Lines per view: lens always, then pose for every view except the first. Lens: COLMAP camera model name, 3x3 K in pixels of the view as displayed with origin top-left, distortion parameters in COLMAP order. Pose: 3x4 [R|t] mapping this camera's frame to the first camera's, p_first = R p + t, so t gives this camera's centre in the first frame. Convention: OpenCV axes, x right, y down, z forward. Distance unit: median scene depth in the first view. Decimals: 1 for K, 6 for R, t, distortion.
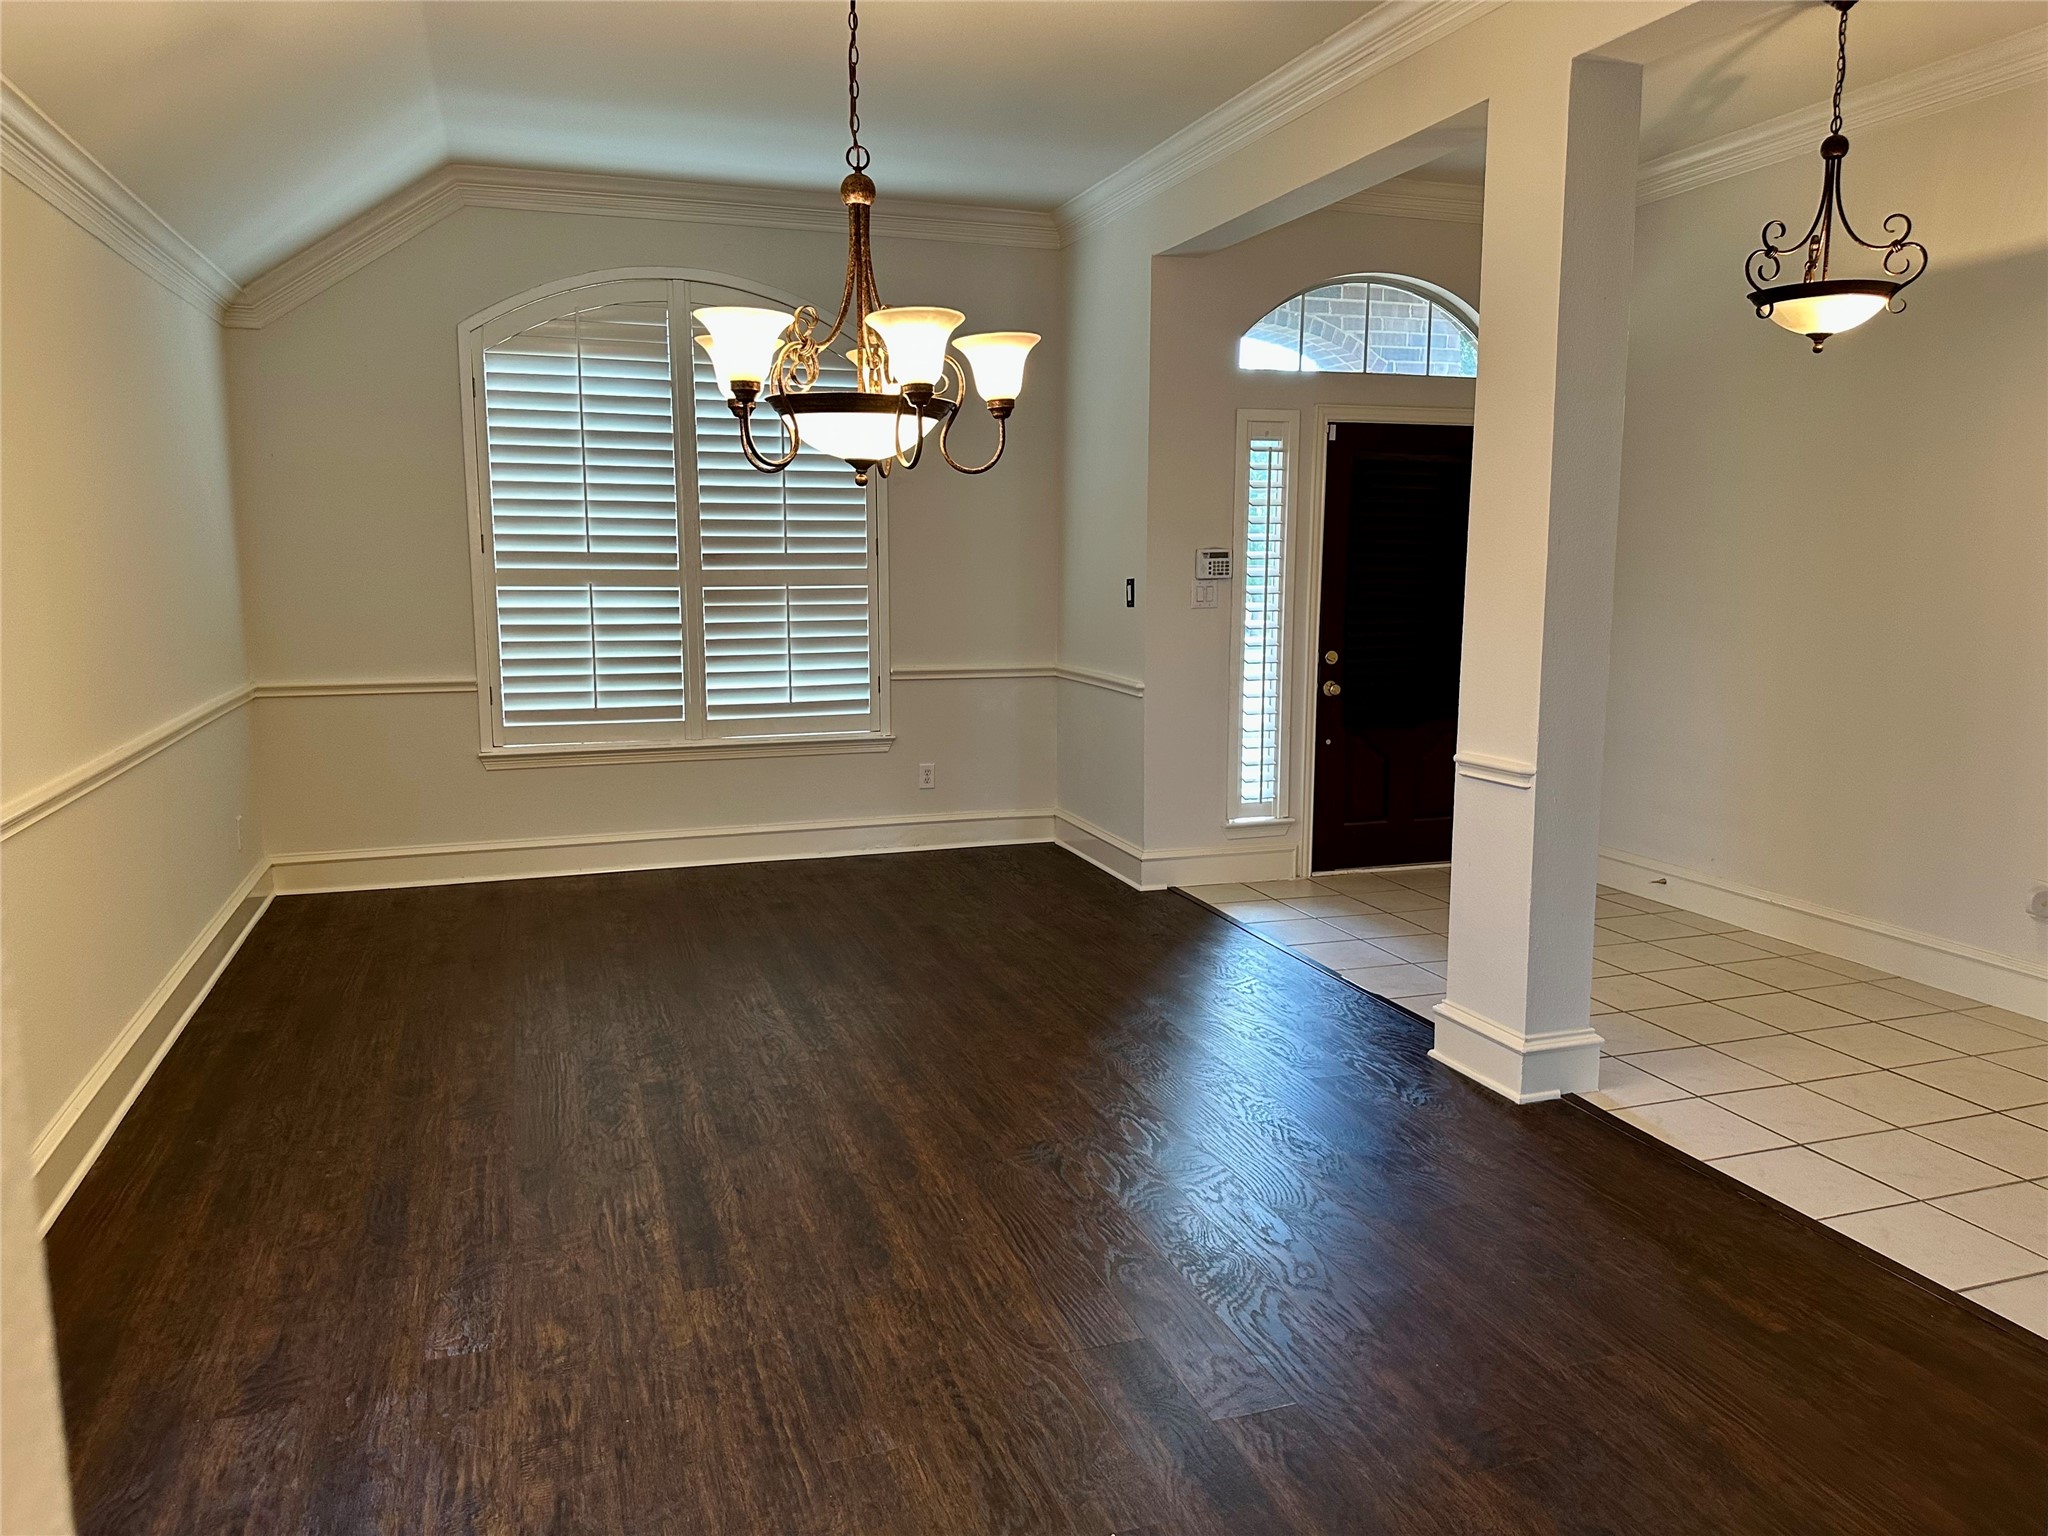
lens RADIAL K [[1448.7, 0, 1030.8], [0, 1448.7, 777.7], [0, 0, 1]] dist [0.026598, -0.001330]
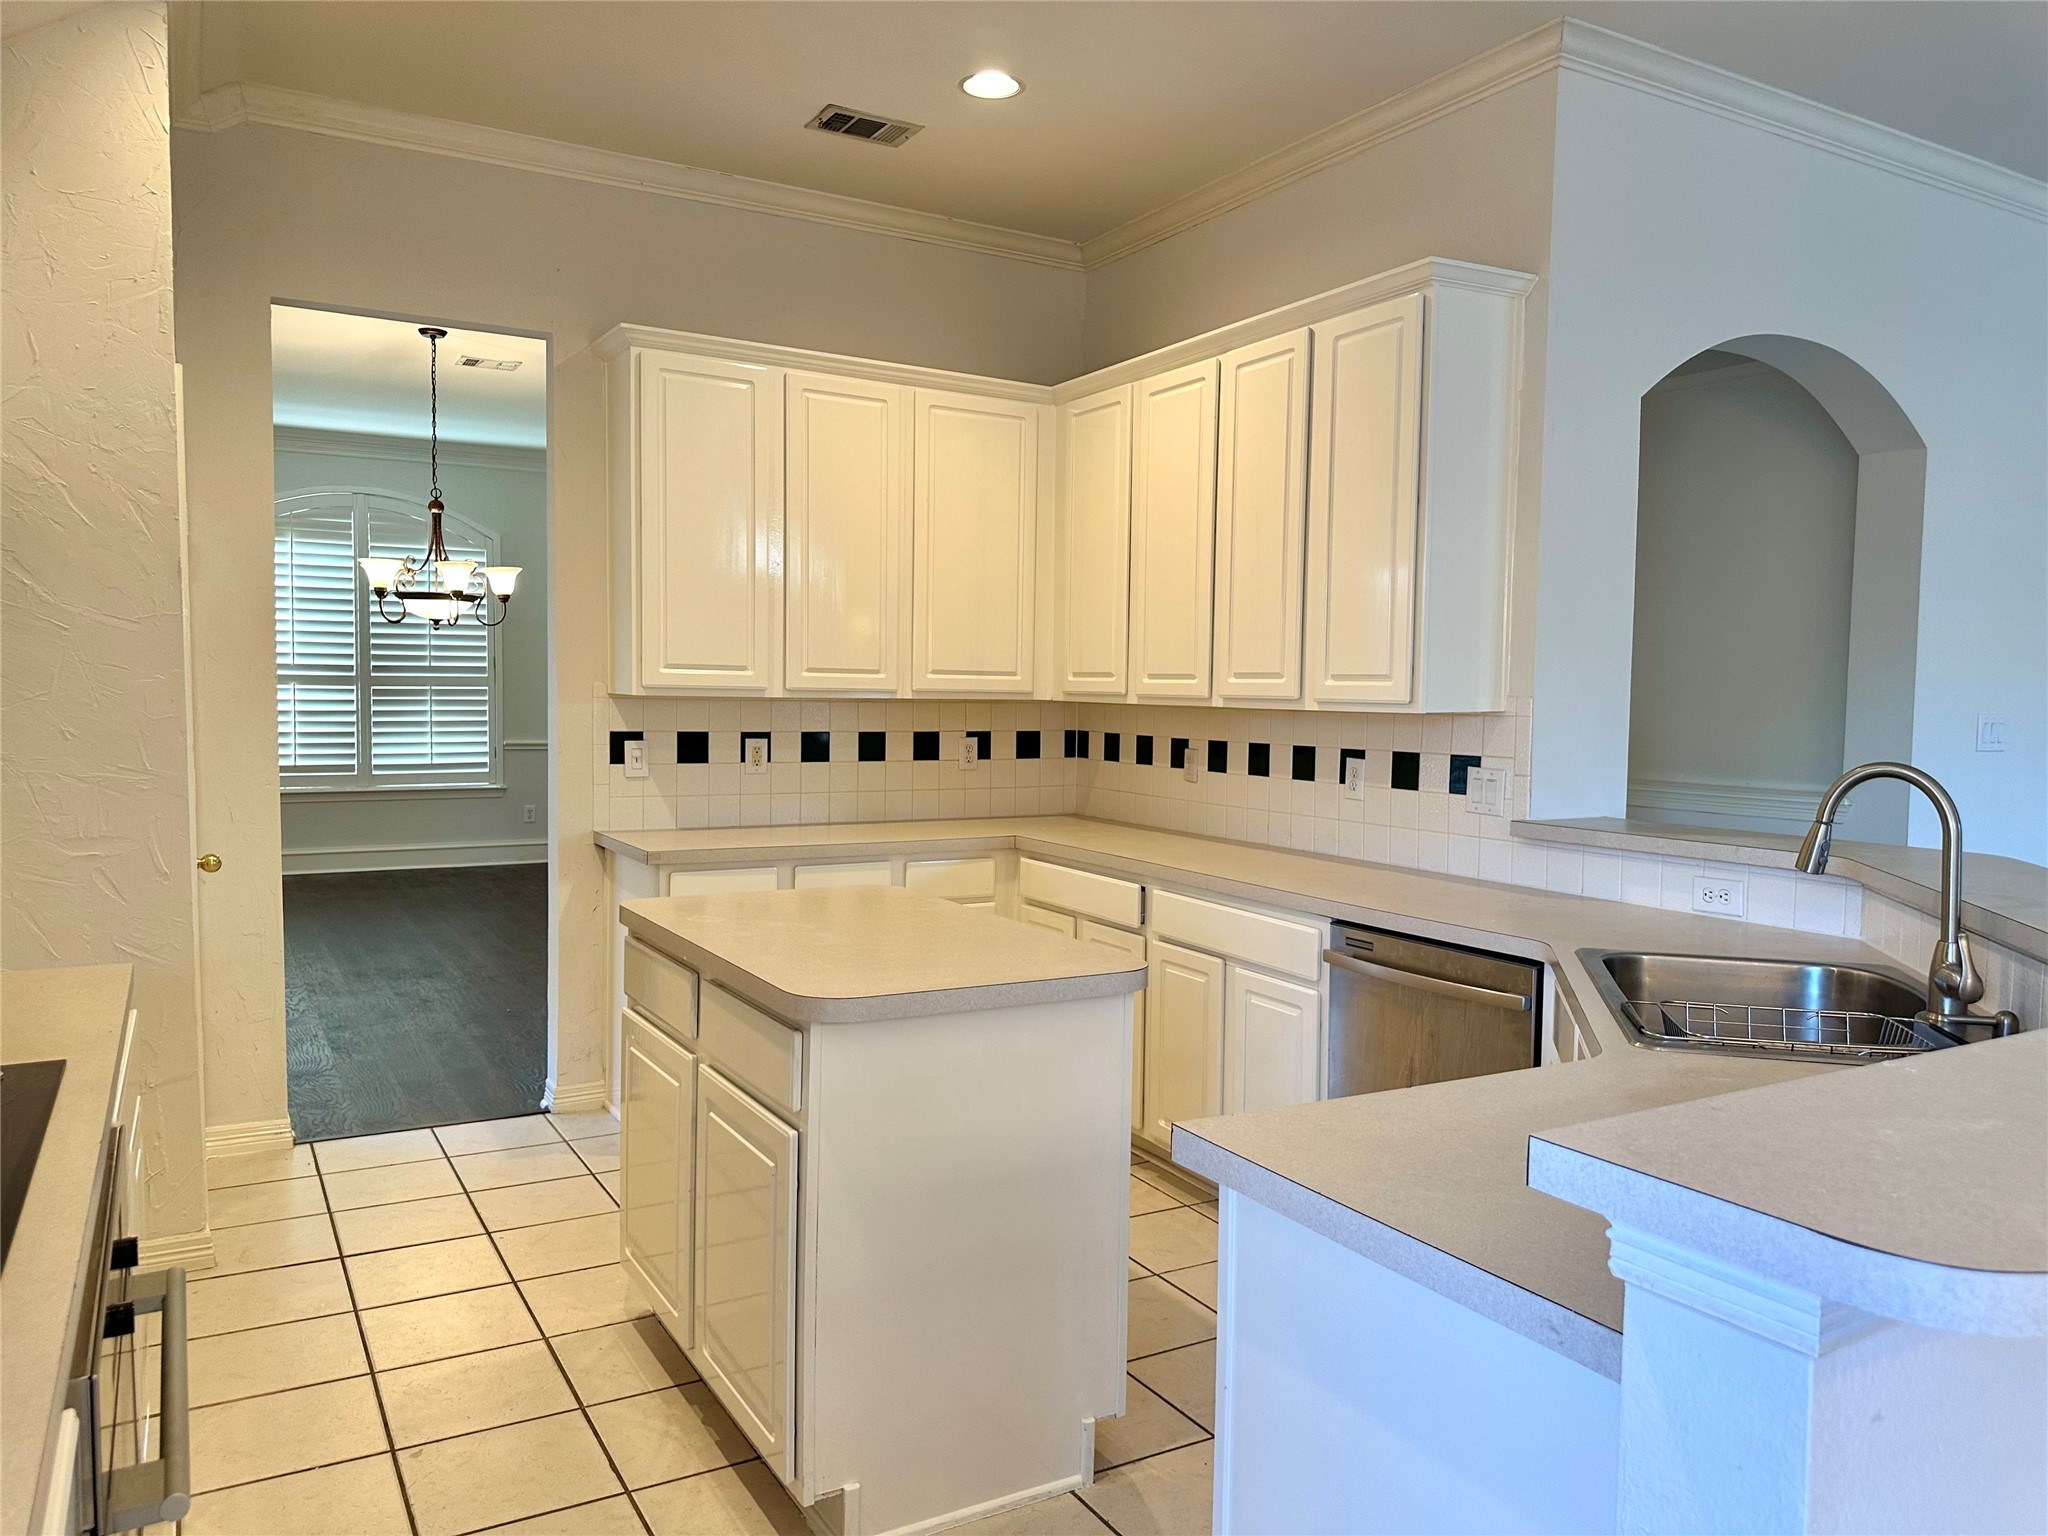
lens RADIAL K [[1448.7, 0, 1021.8], [0, 1448.7, 751.8], [0, 0, 1]] dist [0.026598, -0.001330]
pose [[0.982740, 0.001726, 0.184984, 0.163815], [0.017731, 0.994474, -0.103473, 0.107897], [-0.184140, 0.104967, 0.977279, -0.620472]]
